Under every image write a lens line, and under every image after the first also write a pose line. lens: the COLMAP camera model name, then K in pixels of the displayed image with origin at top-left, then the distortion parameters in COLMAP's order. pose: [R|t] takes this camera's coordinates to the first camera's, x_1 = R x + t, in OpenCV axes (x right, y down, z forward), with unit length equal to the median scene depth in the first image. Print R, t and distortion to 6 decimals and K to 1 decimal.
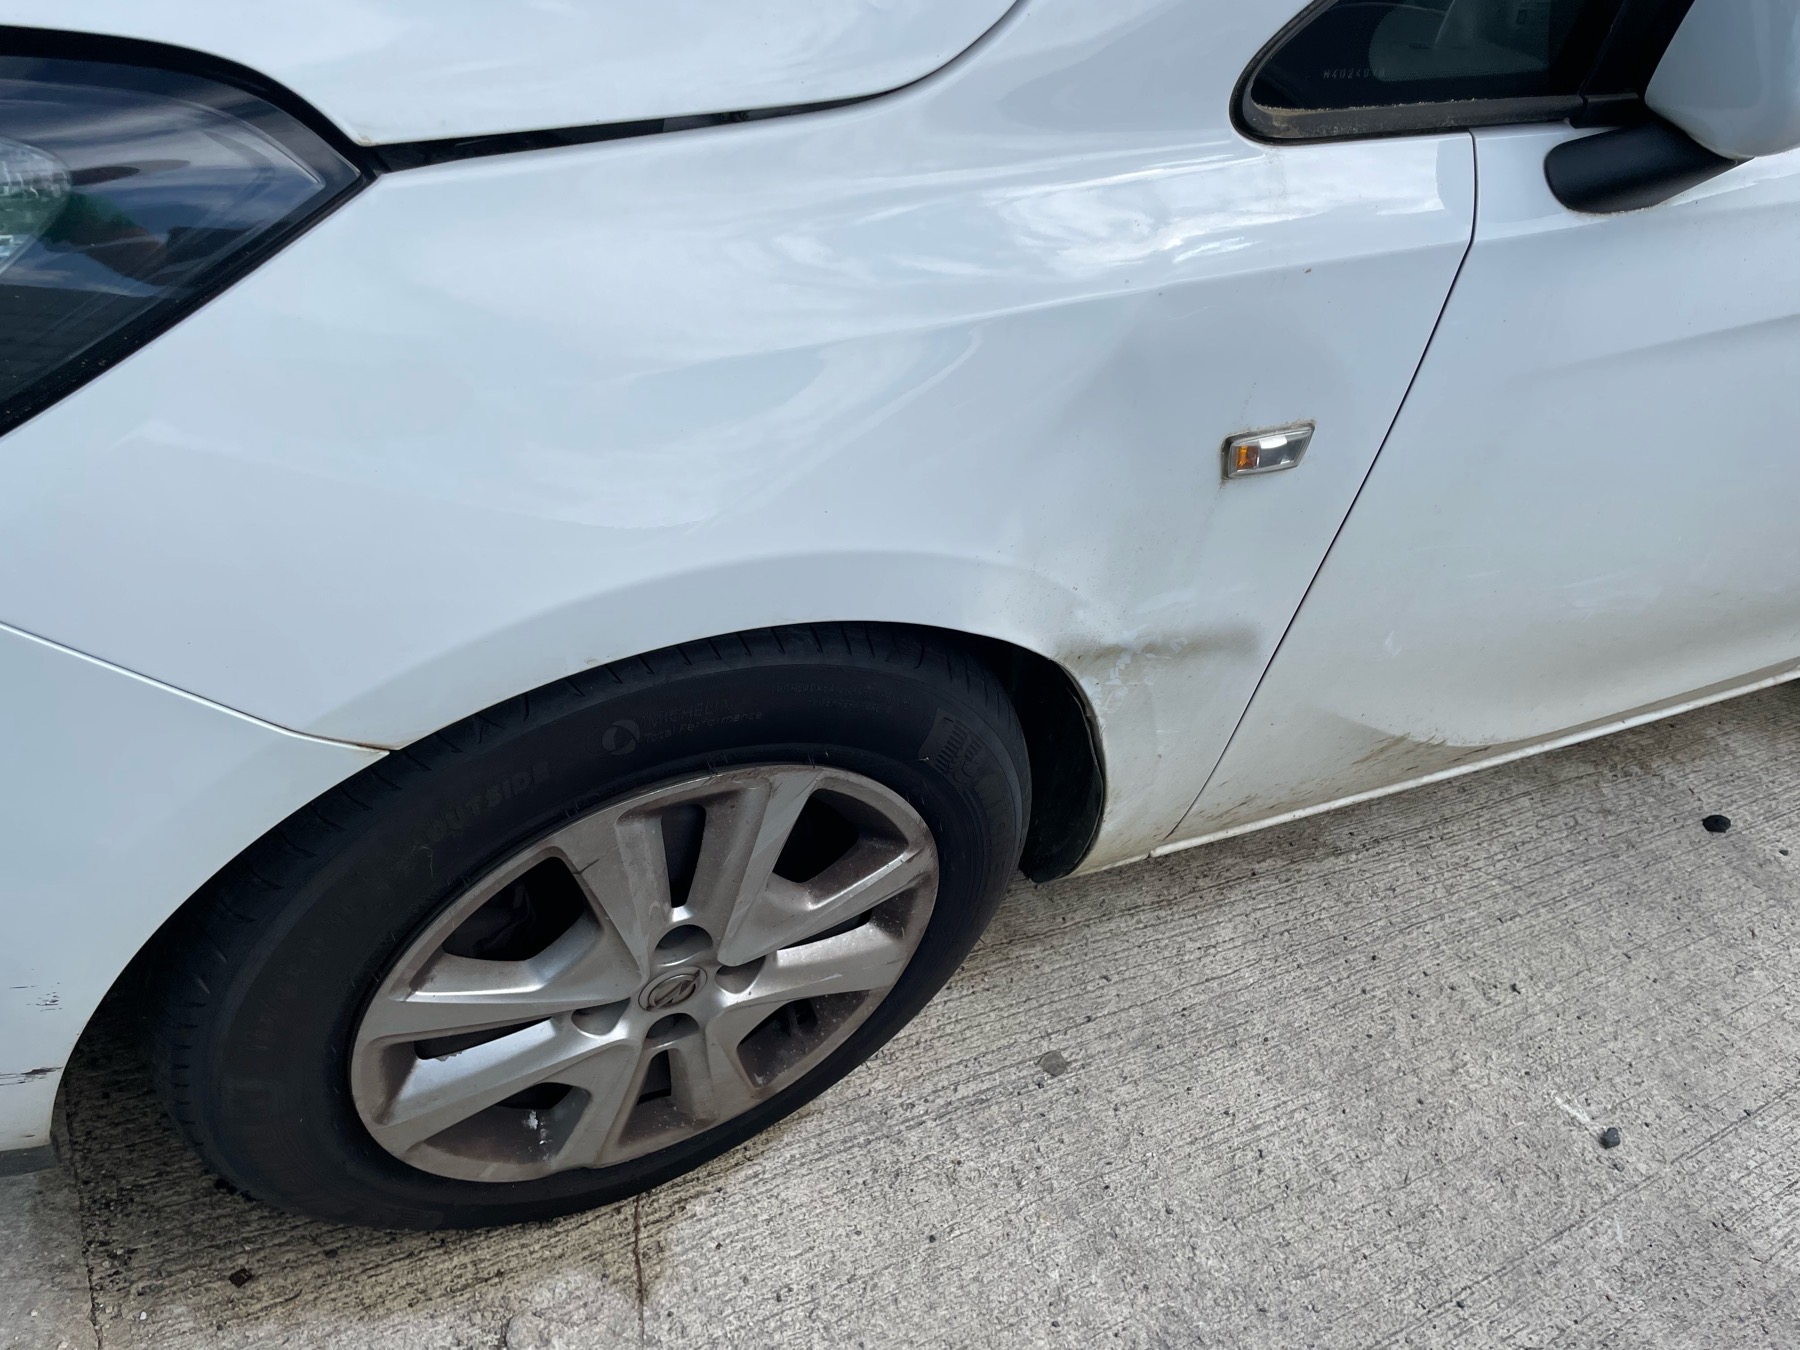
lens RADIAL K [[1373.9, 0, 892.8], [0, 1373.9, 688.8], [0, 0, 1]] dist [0.085057, -0.119246]
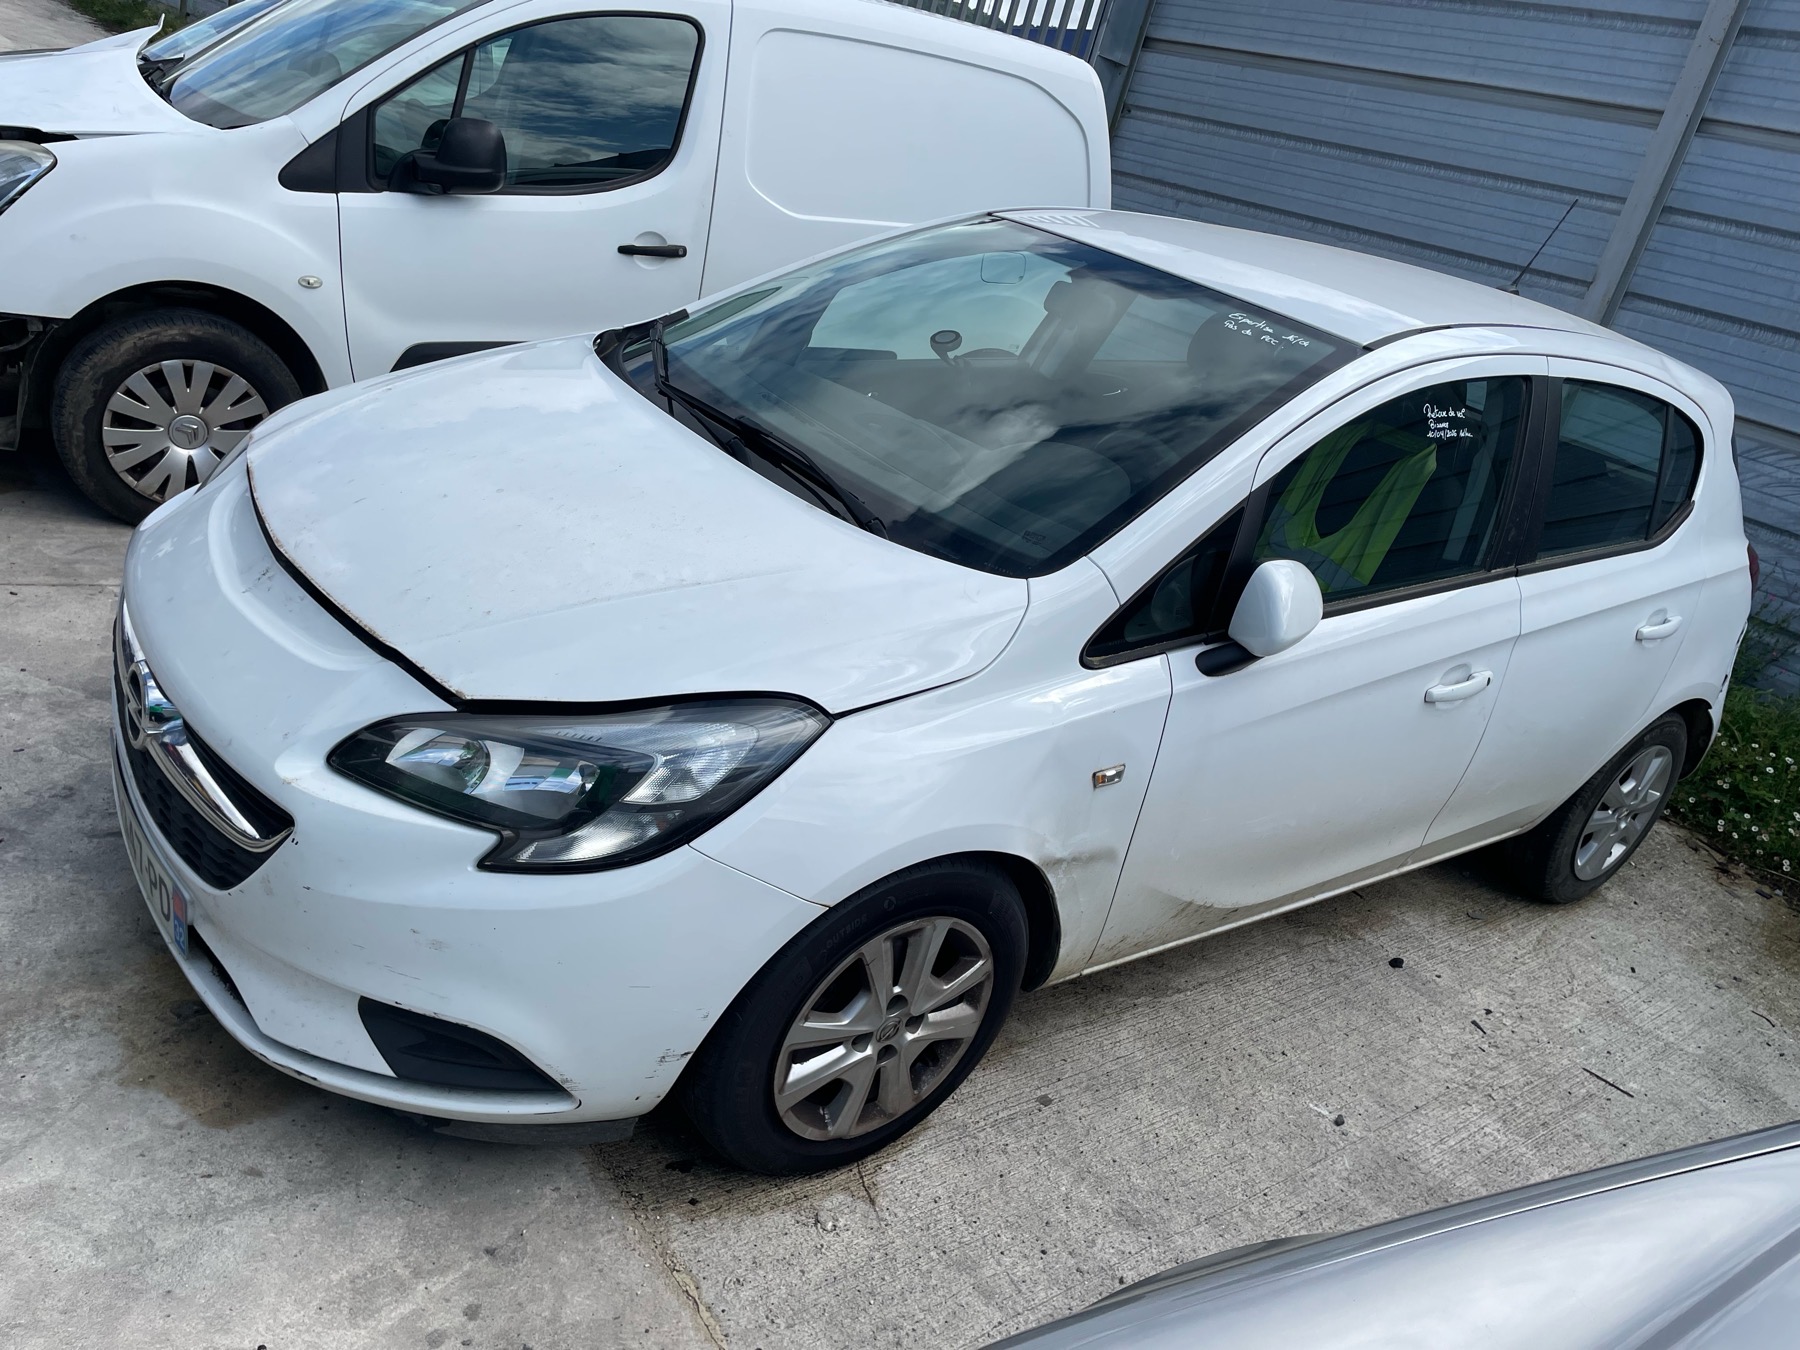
lens RADIAL K [[1380.9, 0, 919.0], [0, 1380.9, 691.4], [0, 0, 1]] dist [0.089575, -0.124746]
pose [[0.988436, -0.079236, 0.129290, -0.326758], [0.106760, 0.969125, -0.222258, 0.171320], [-0.107688, 0.233491, 0.966377, -1.215725]]
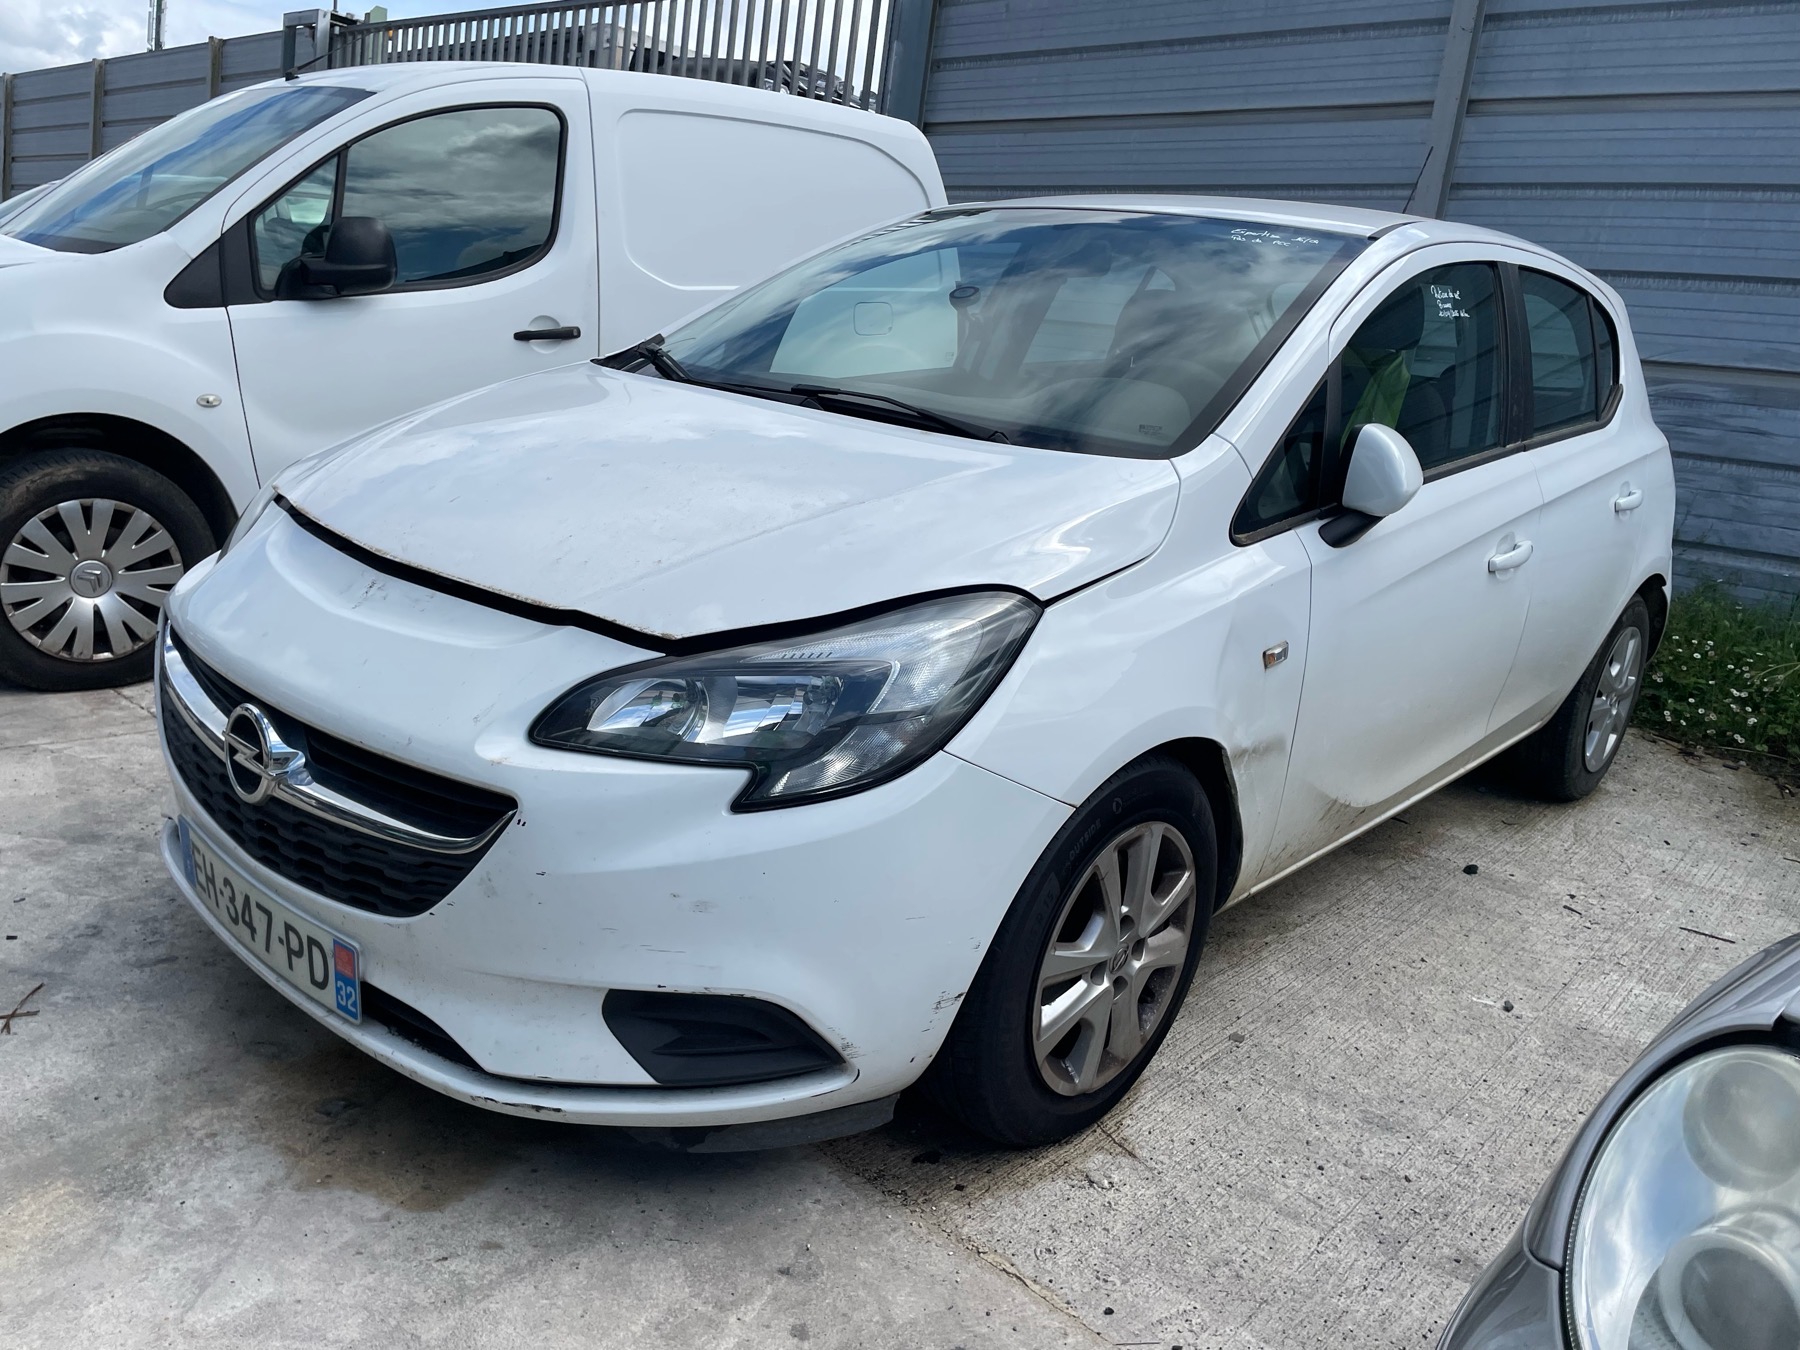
lens RADIAL K [[1382.5, 0, 884.7], [0, 1382.5, 673.1], [0, 0, 1]] dist [0.085528, -0.120895]
pose [[0.933014, -0.235929, 0.271701, -0.876624], [0.316032, 0.898320, -0.305197, 0.326026], [-0.172070, 0.370619, 0.912707, -0.942300]]
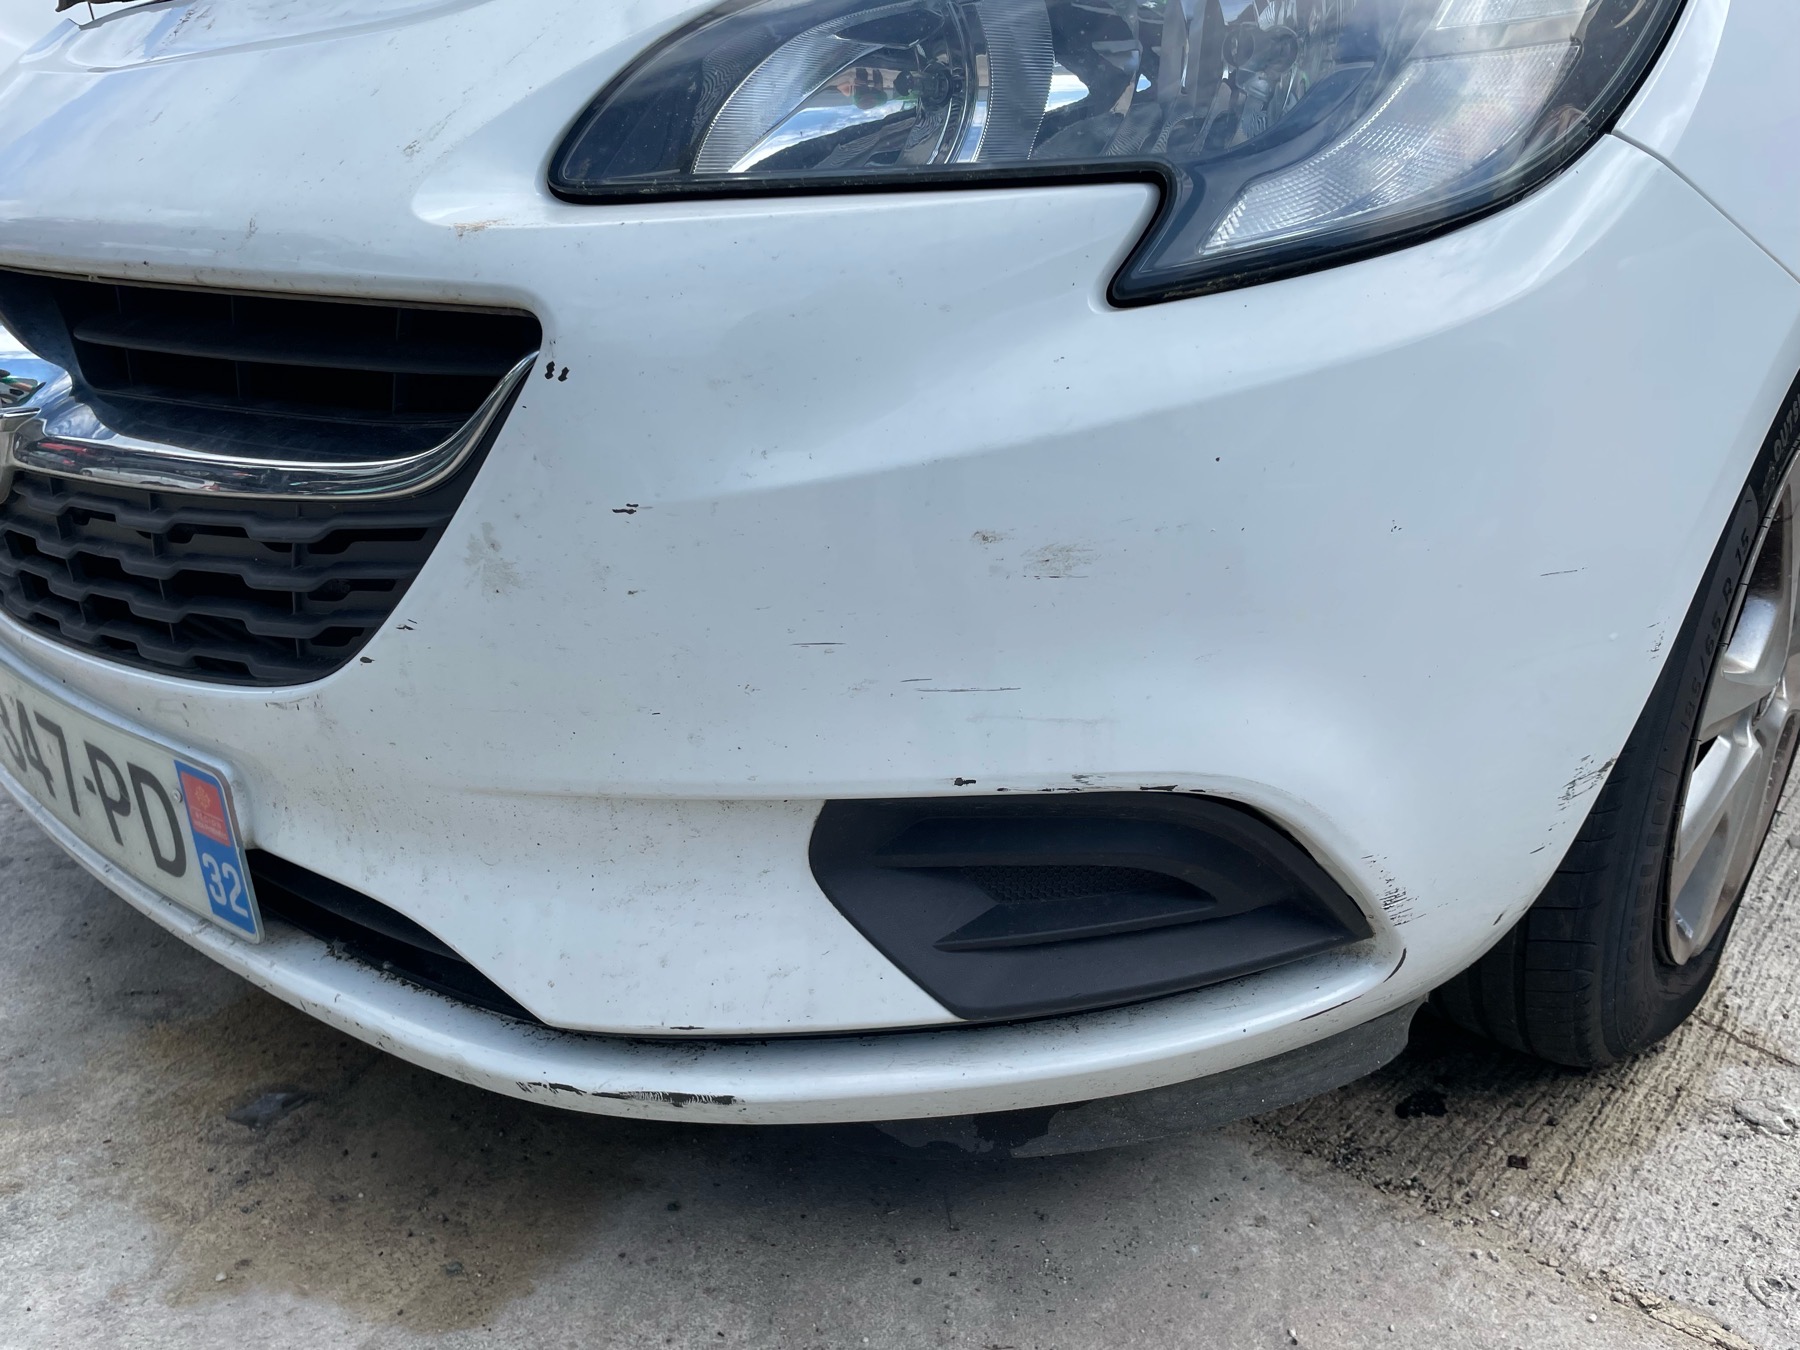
lens RADIAL K [[1373.9, 0, 892.8], [0, 1373.9, 688.8], [0, 0, 1]] dist [0.085057, -0.119246]
pose [[0.911255, -0.343464, 0.227258, -0.919226], [0.393204, 0.889690, -0.232039, 0.180976], [-0.122492, 0.300806, 0.945786, 0.056048]]
